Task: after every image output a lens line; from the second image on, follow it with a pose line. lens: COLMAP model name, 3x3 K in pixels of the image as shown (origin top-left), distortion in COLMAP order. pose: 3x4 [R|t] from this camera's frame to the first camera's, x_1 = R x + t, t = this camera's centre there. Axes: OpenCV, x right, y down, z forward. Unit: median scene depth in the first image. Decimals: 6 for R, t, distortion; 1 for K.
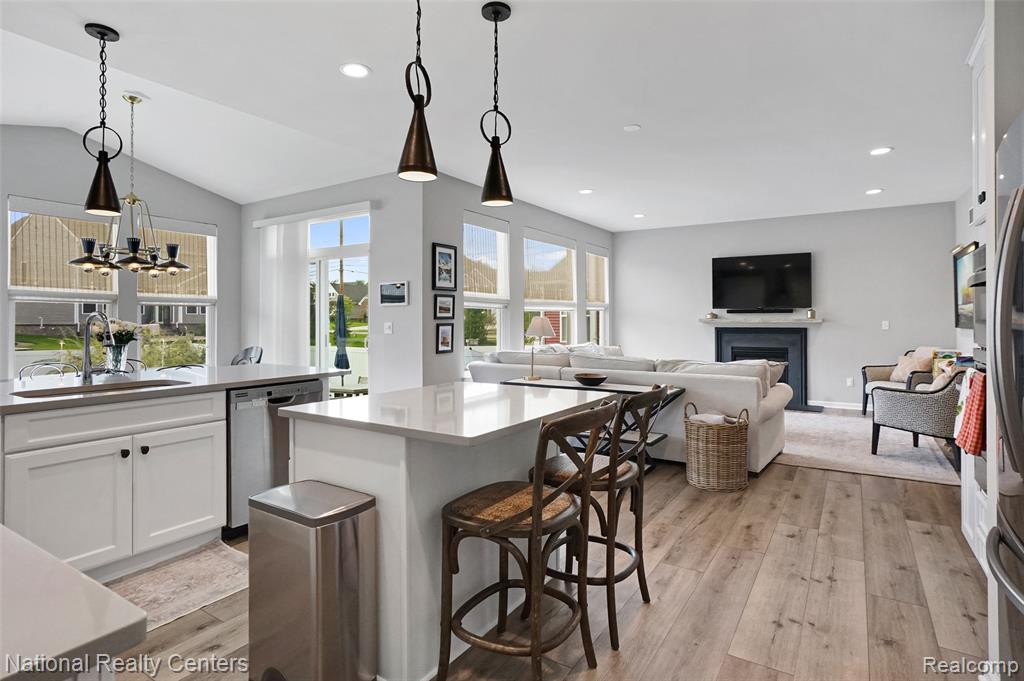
lens RADIAL K [[525.9, 0, 518.7], [0, 525.9, 335.8], [0, 0, 1]] dist [-0.012564, 0.012084]
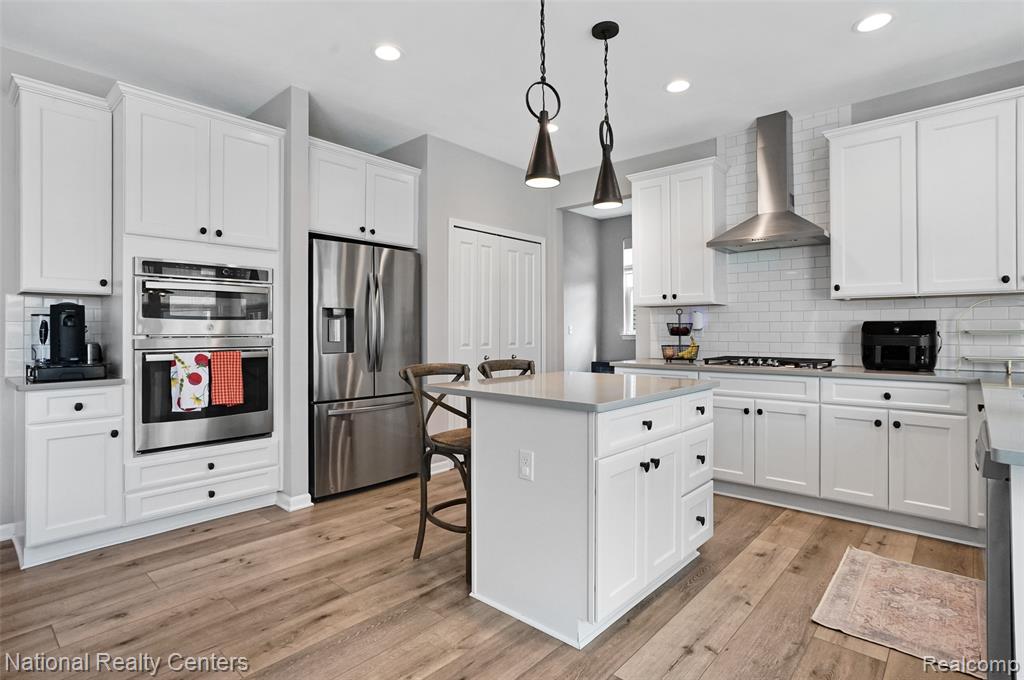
lens RADIAL K [[525.9, 0, 511.8], [0, 525.9, 332.4], [0, 0, 1]] dist [-0.012564, 0.012084]
pose [[-0.986917, 0.002617, 0.161210, -0.130064], [0.007589, 0.999514, 0.030229, -0.016655], [-0.161053, 0.031057, -0.986457, 1.839695]]
